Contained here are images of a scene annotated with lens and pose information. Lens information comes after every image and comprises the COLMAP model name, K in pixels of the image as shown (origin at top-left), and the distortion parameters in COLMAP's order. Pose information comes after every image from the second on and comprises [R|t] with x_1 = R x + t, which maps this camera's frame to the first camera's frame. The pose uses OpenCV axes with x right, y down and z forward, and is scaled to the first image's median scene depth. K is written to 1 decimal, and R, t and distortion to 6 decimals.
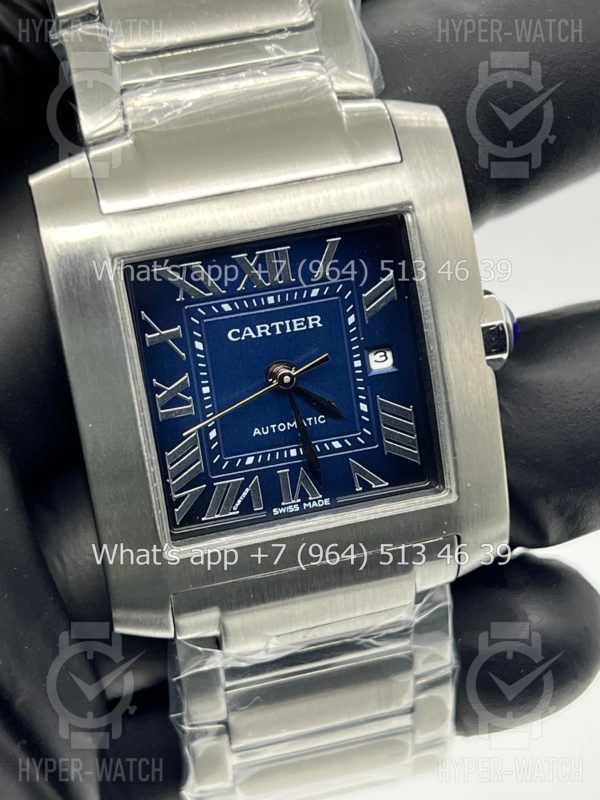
lens RADIAL K [[1783.4, 0, 299.6], [0, 1783.4, 437.9], [0, 0, 1]] dist [0.018928, -0.237095]
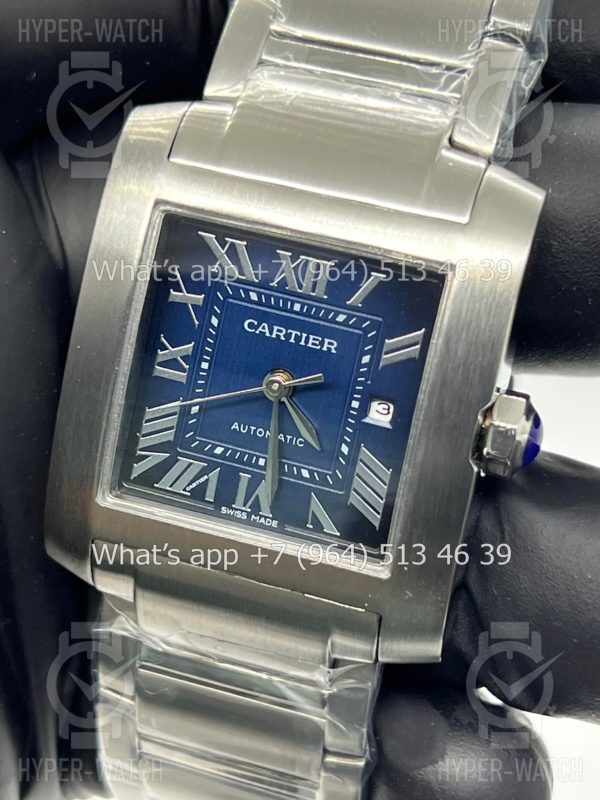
lens RADIAL K [[1783.4, 0, 299.6], [0, 1783.4, 437.9], [0, 0, 1]] dist [0.018928, -0.237095]
pose [[0.848362, 0.398032, -0.349073, 0.351695], [-0.419961, 0.907433, 0.014063, -0.026234], [0.322358, 0.134667, 0.936990, 0.091306]]
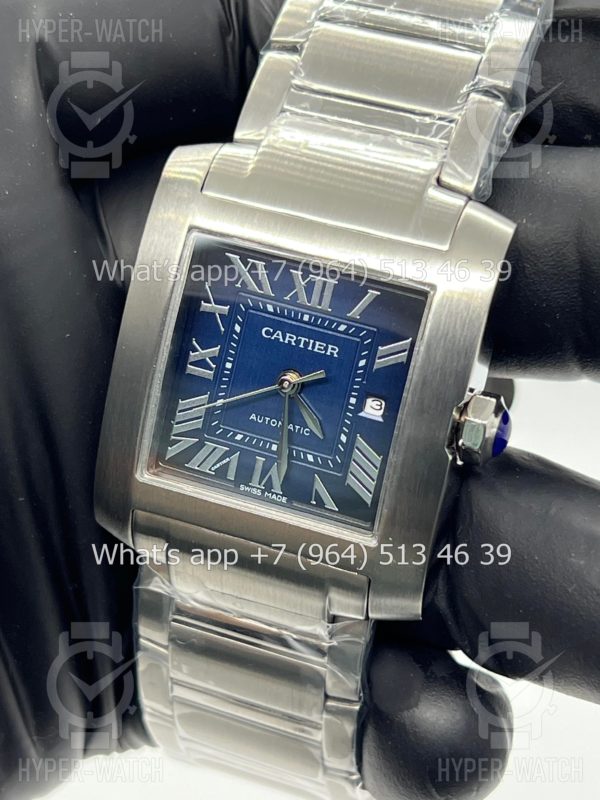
lens RADIAL K [[1783.4, 0, 299.6], [0, 1783.4, 437.9], [0, 0, 1]] dist [0.018928, -0.237095]
pose [[0.819080, 0.415623, -0.395431, 0.469105], [-0.439530, 0.897620, 0.033031, -0.043093], [0.368676, 0.146749, 0.917901, -0.060001]]
